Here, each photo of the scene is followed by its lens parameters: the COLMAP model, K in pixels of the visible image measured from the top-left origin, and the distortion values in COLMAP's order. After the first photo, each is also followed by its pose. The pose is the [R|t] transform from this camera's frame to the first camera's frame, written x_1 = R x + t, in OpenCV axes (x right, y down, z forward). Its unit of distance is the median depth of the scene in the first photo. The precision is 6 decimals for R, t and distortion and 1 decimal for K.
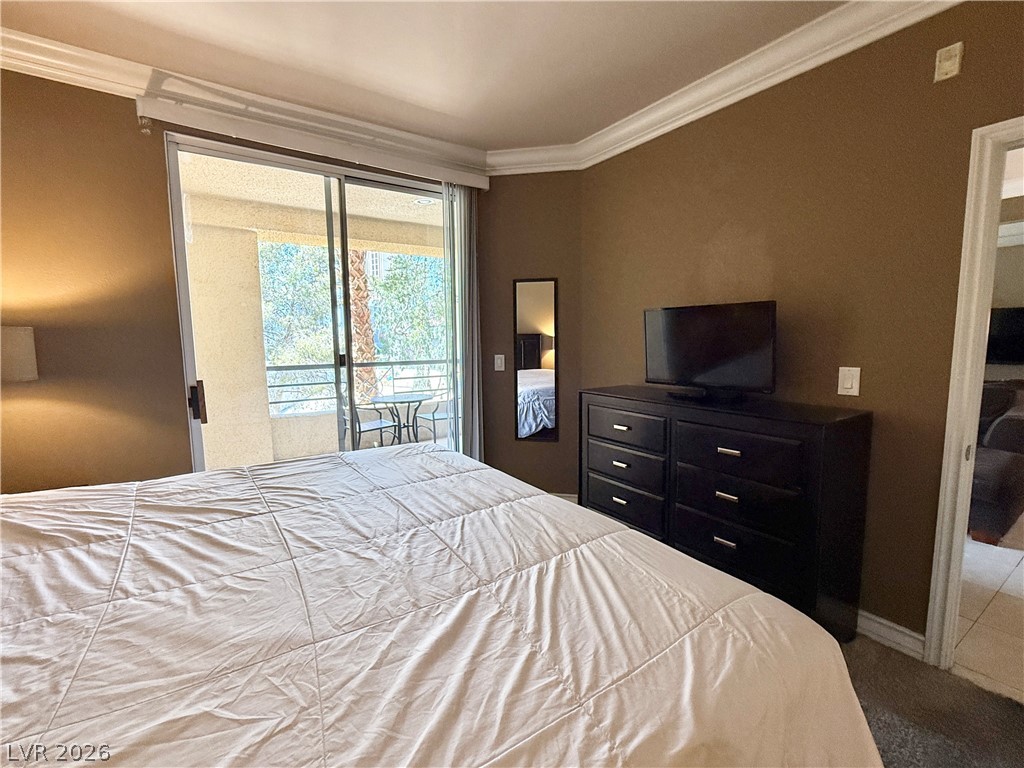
lens RADIAL K [[458.1, 0, 514.3], [0, 458.1, 385.7], [0, 0, 1]] dist [-0.003467, -0.000680]
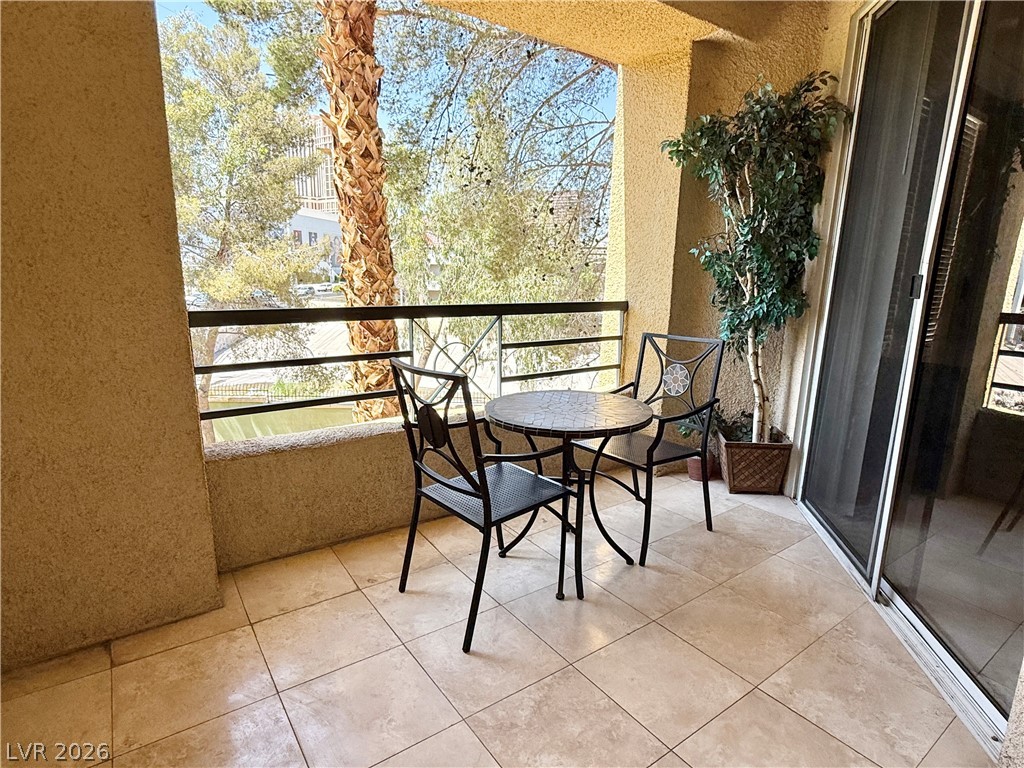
lens RADIAL K [[569.6, 0, 513.7], [0, 569.6, 388.7], [0, 0, 1]] dist [-0.001169, 0.001293]
pose [[0.999502, 0.027236, 0.015951, -0.208142], [-0.028785, 0.993878, 0.106666, -0.026185], [-0.012948, -0.107073, 0.994167, 0.386406]]
